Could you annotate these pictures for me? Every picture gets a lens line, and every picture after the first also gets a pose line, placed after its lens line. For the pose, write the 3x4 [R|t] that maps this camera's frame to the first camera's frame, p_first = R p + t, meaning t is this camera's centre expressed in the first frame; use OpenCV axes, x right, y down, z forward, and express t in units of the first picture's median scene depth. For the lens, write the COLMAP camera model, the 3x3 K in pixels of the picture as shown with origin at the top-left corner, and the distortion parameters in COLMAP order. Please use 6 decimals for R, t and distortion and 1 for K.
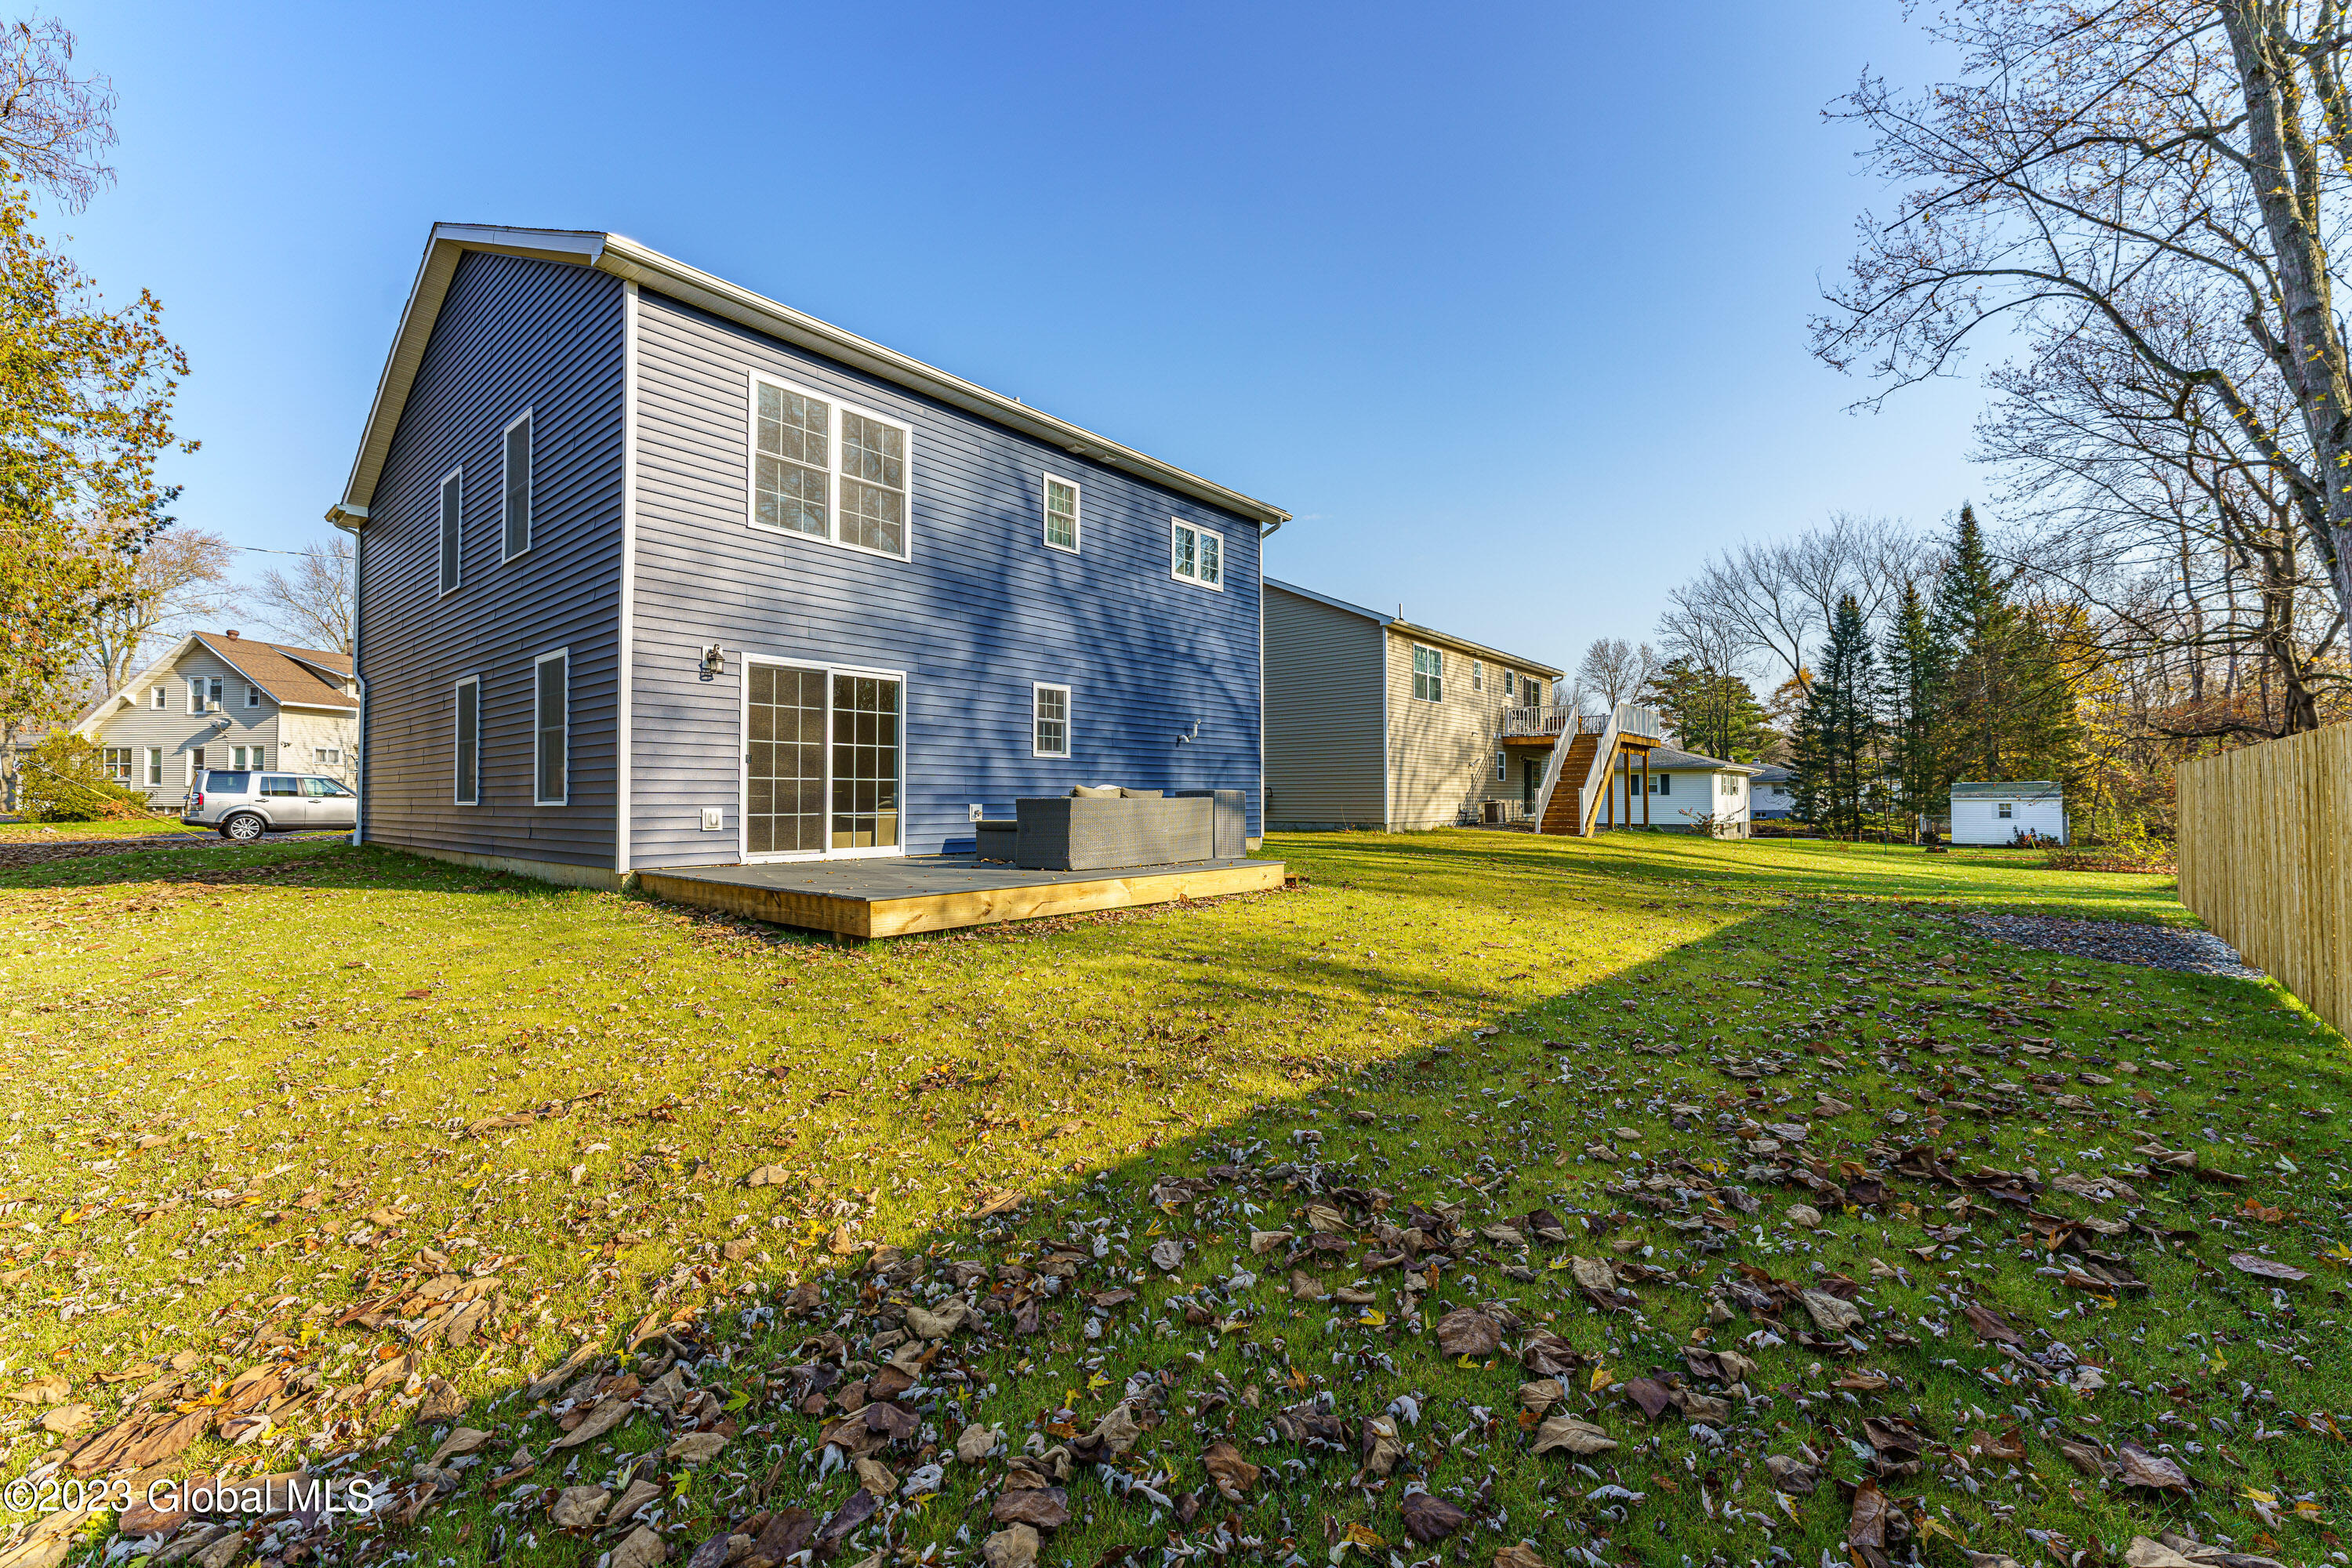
lens RADIAL K [[936.9, 0, 1170.7], [0, 936.9, 783.2], [0, 0, 1]] dist [0.002210, 0.000299]
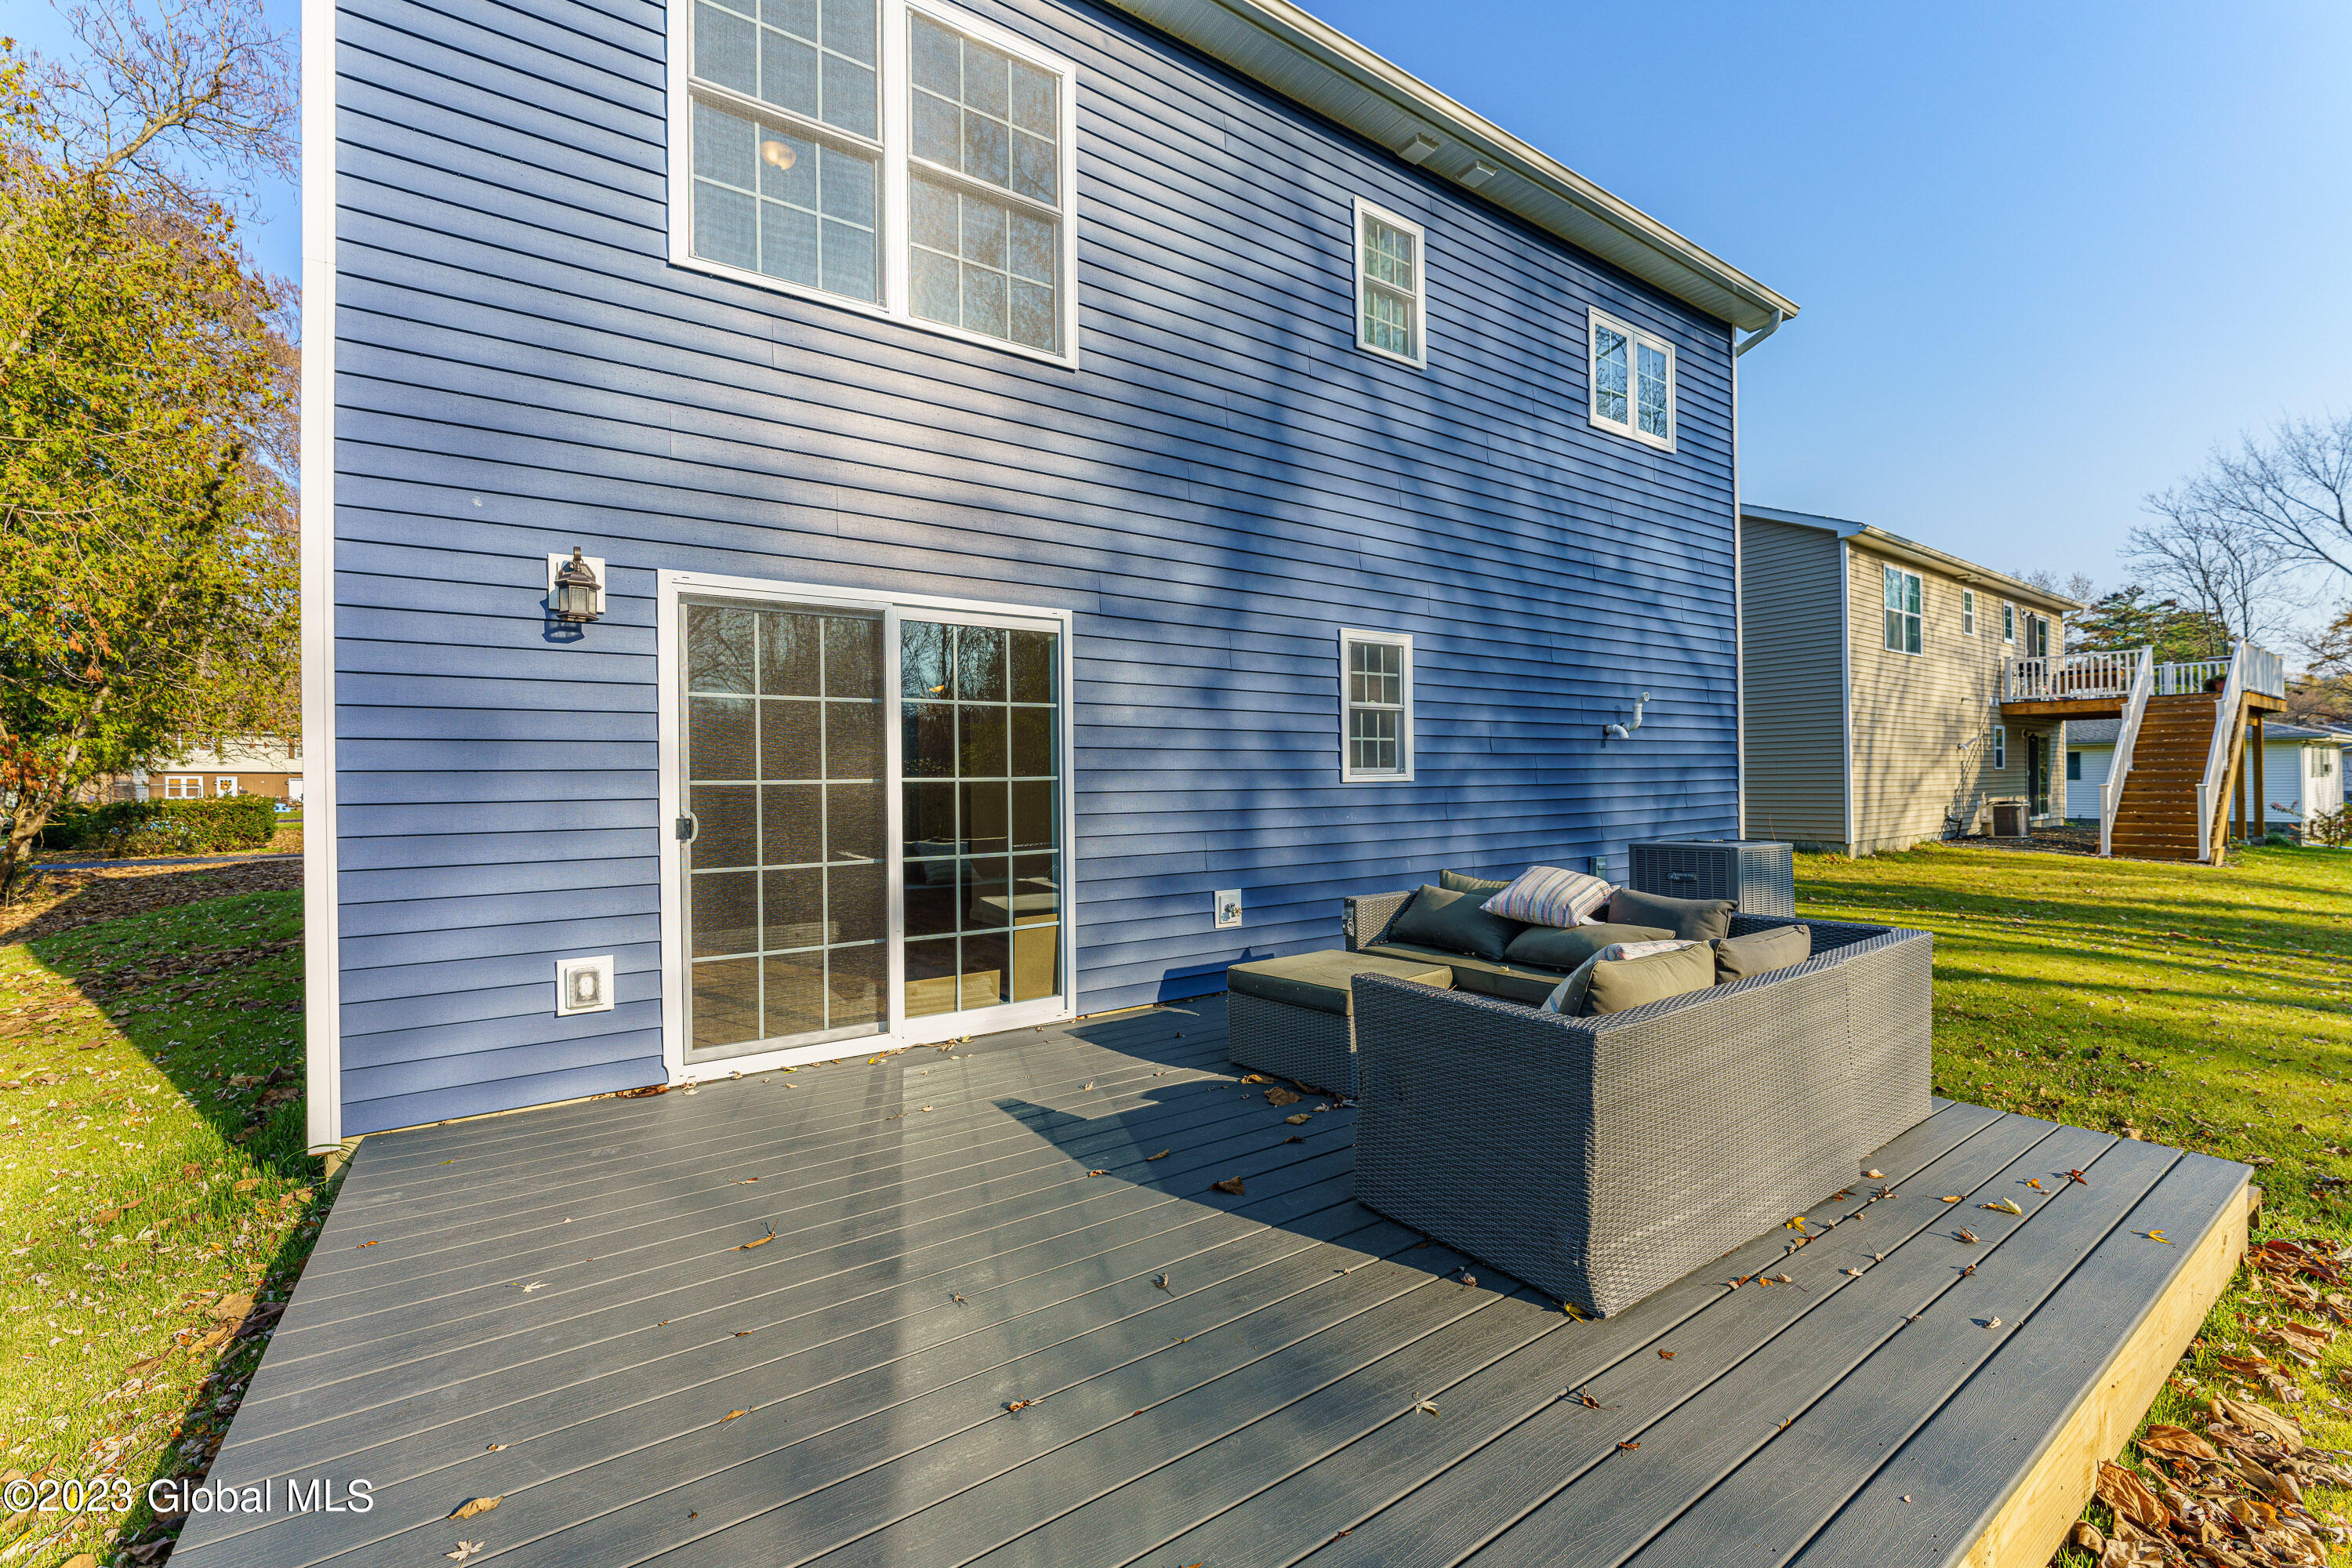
lens RADIAL K [[936.9, 0, 1177.0], [0, 936.9, 781.4], [0, 0, 1]] dist [0.002210, 0.000299]
pose [[0.965500, -0.010784, -0.260179, -0.099713], [0.016002, 0.999711, 0.017948, -0.037849], [0.259910, -0.021493, 0.965394, 0.490543]]
